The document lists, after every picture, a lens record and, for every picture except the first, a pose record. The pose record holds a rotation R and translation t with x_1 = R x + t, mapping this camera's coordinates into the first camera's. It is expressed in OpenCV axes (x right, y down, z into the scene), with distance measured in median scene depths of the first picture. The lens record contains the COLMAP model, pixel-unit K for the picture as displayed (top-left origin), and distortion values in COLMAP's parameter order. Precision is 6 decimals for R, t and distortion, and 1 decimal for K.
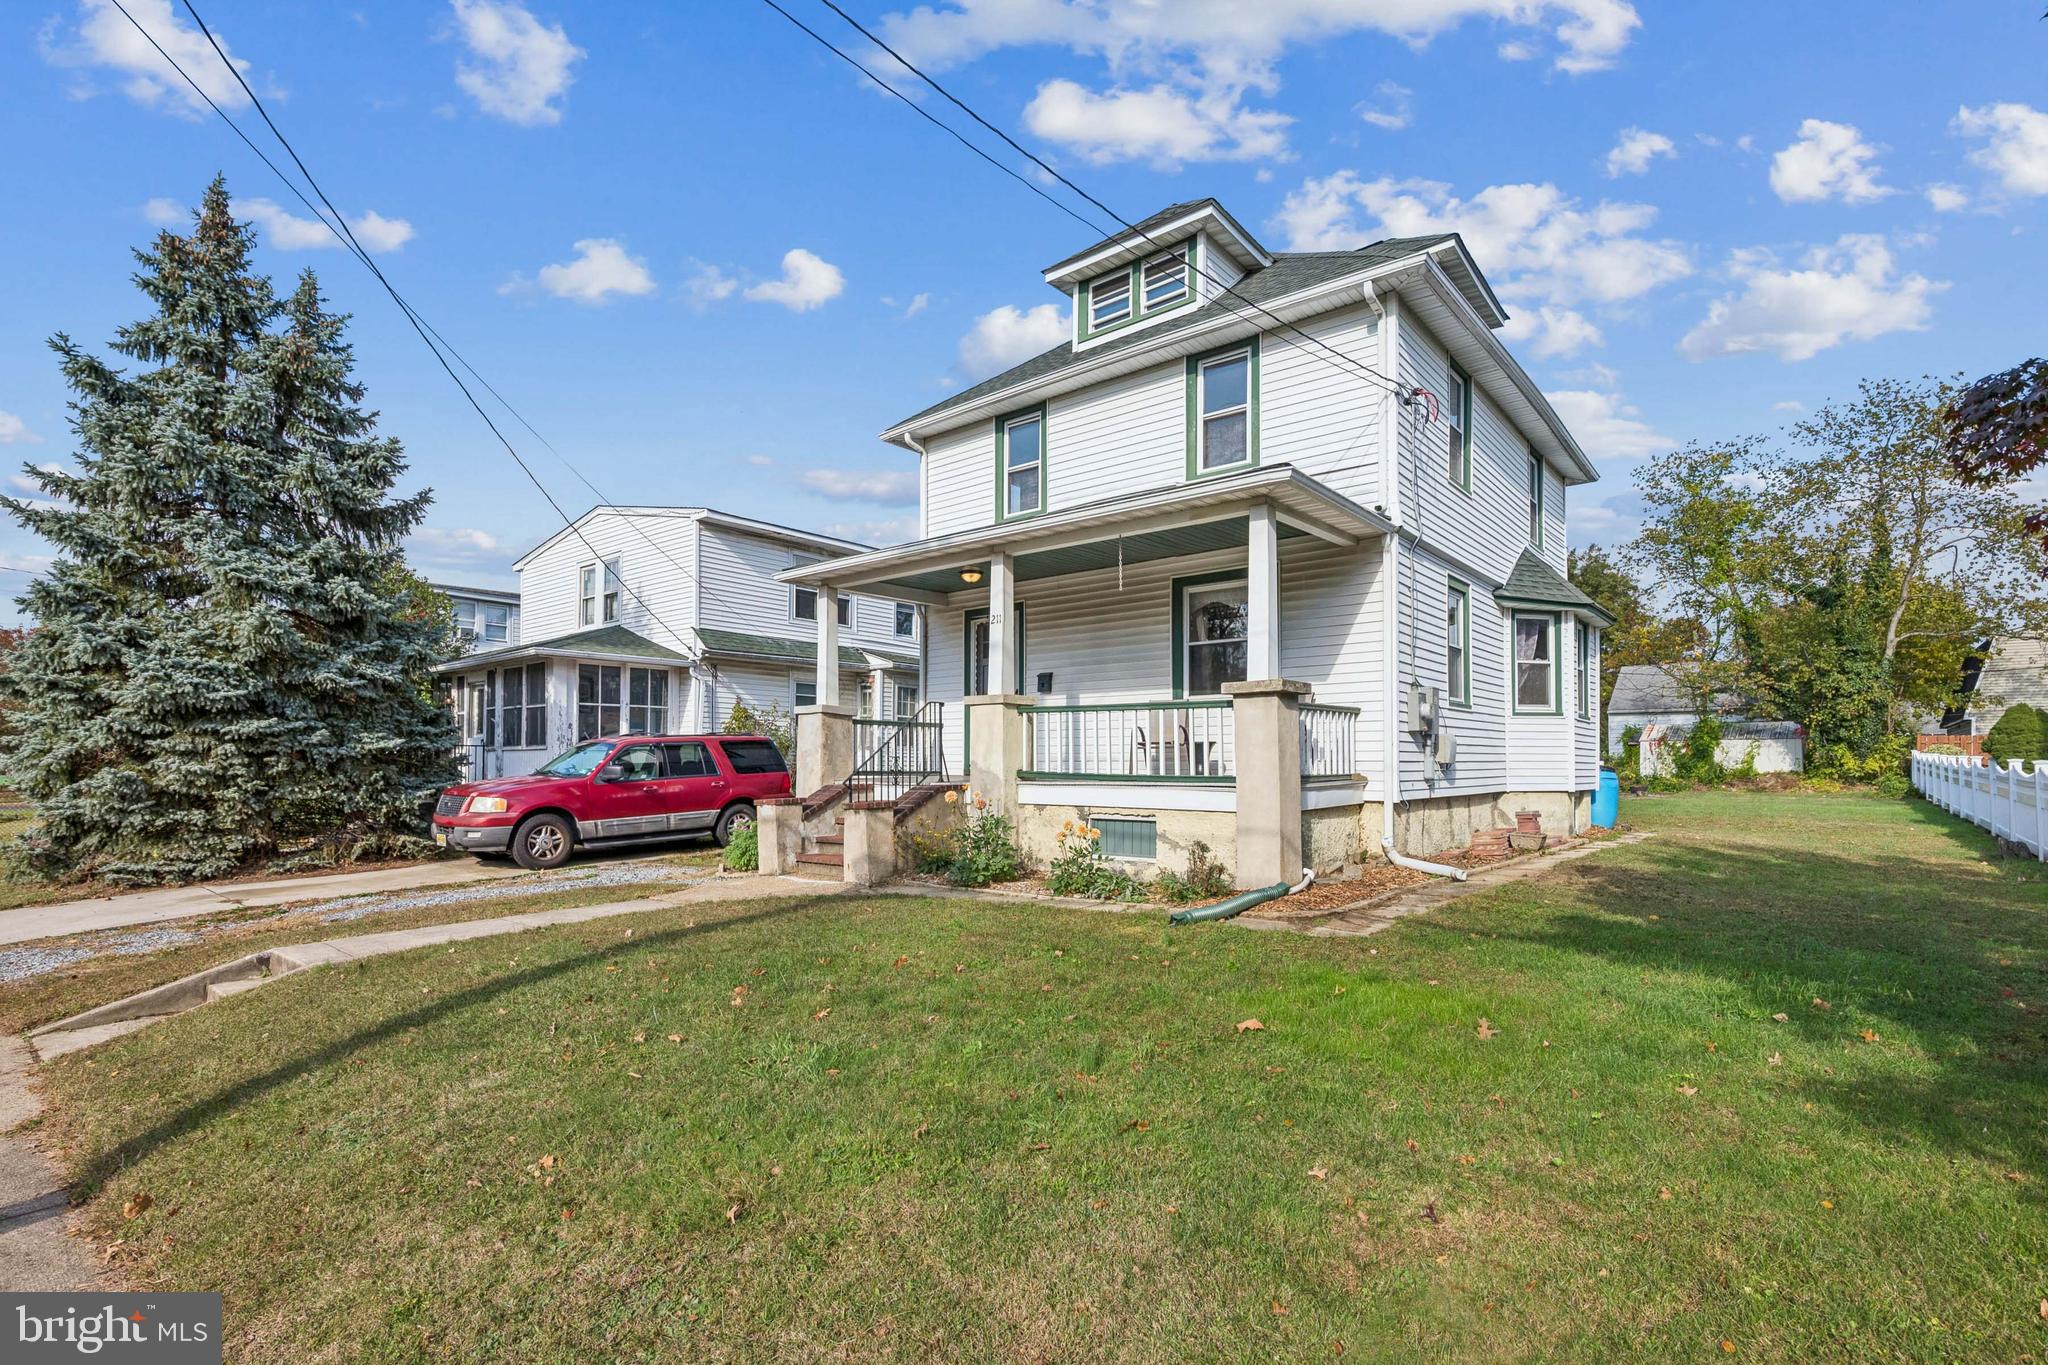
lens RADIAL K [[943.2, 0, 1021.9], [0, 943.2, 753.9], [0, 0, 1]] dist [-0.000479, 0.000196]
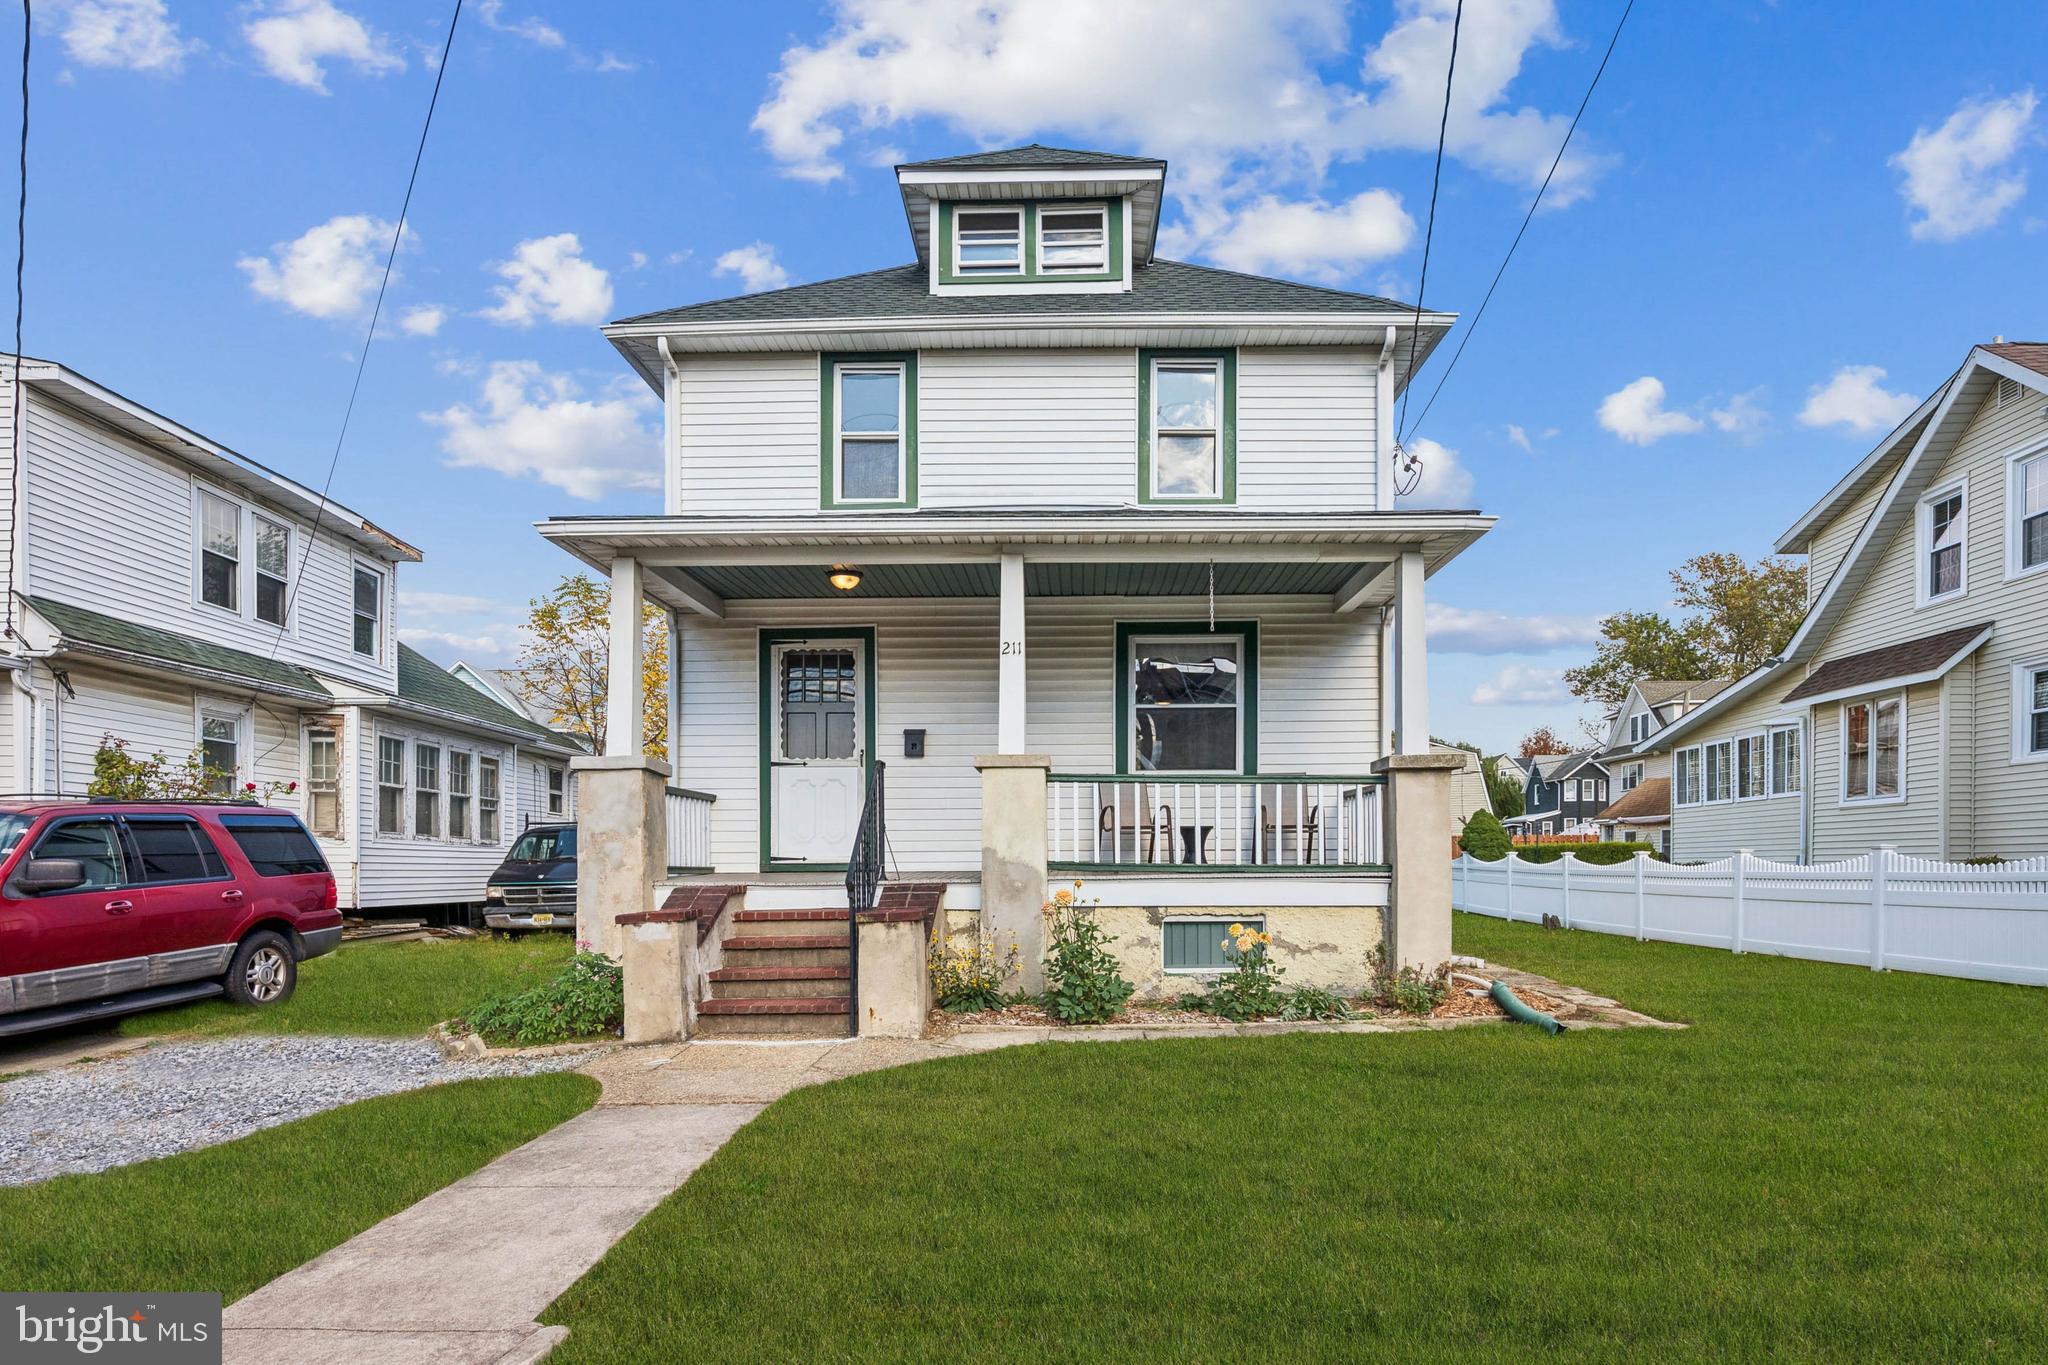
lens RADIAL K [[998.9, 0, 1022.1], [0, 998.9, 887.6], [0, 0, 1]] dist [0.003864, 0.000754]
pose [[0.778669, -0.029493, 0.626742, -0.405574], [-0.000249, 0.998880, 0.047314, 0.001198], [-0.627435, -0.036998, 0.777789, 0.335648]]
